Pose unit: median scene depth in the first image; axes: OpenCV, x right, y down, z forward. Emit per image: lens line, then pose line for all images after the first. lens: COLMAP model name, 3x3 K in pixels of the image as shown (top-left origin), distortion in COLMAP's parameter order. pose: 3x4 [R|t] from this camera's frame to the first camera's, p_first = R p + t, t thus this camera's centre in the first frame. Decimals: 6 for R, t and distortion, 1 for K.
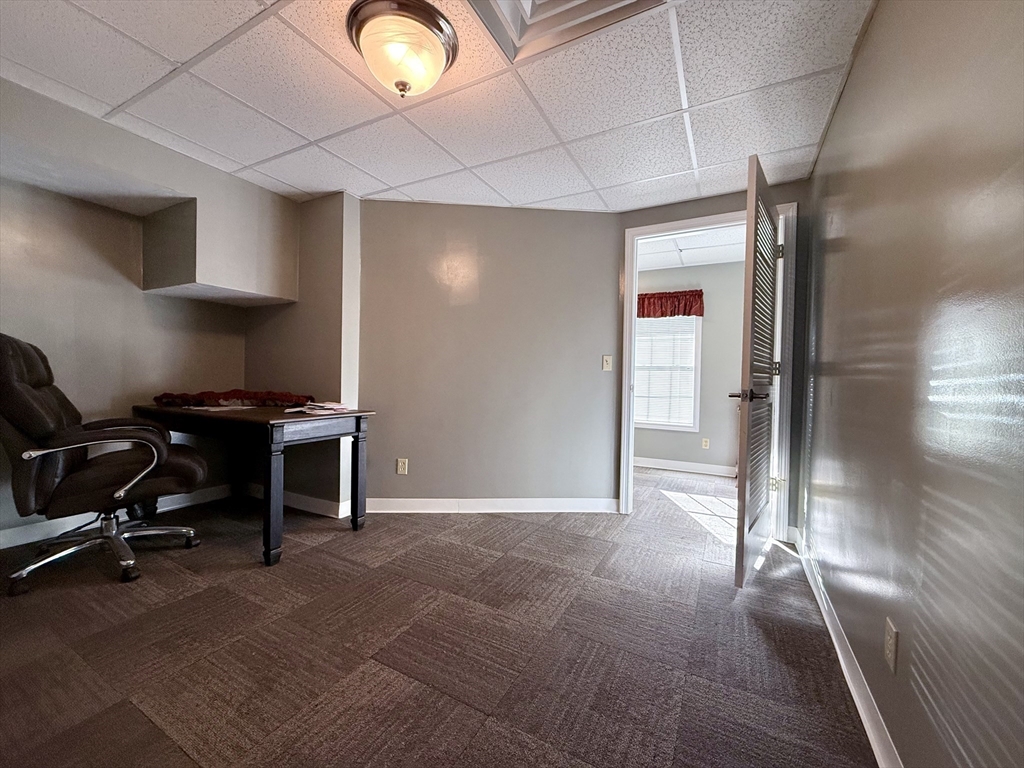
lens RADIAL K [[413.5, 0, 512.0], [0, 413.5, 384.0], [0, 0, 1]] dist [-0.000197, -0.000058]
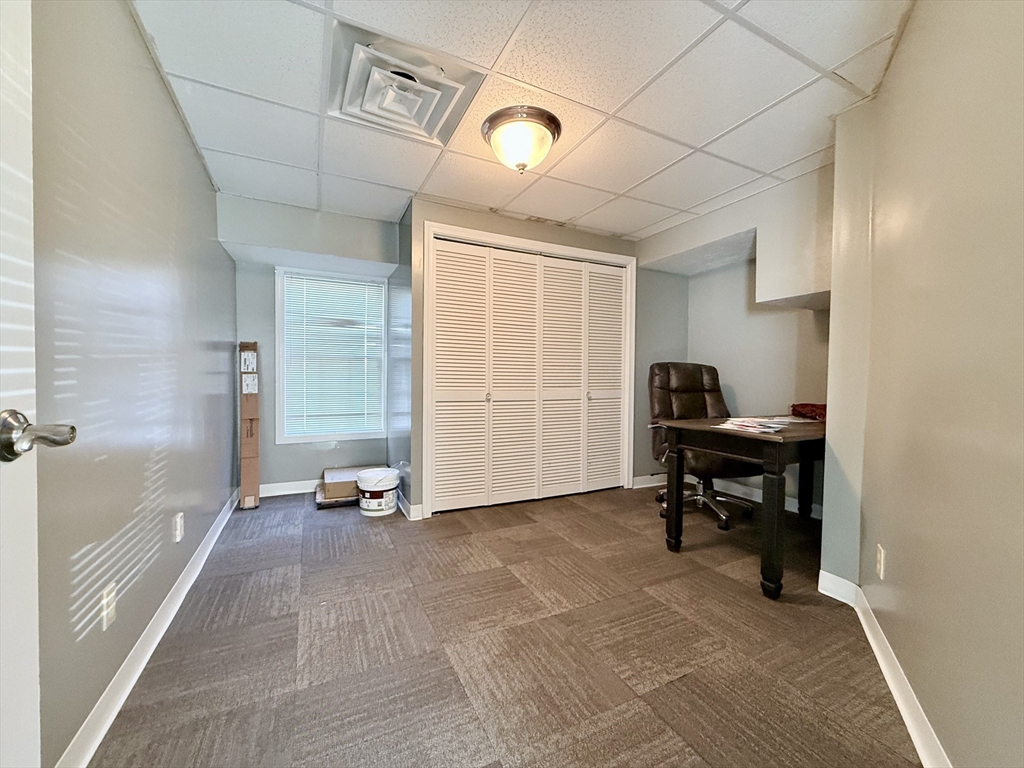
lens RADIAL K [[413.5, 0, 512.0], [0, 413.5, 384.0], [0, 0, 1]] dist [-0.000197, -0.000058]
pose [[-0.589008, -0.009868, -0.808067, 0.708338], [-0.033145, 0.999379, 0.011955, -0.024577], [0.807447, 0.033825, -0.588969, 1.518485]]
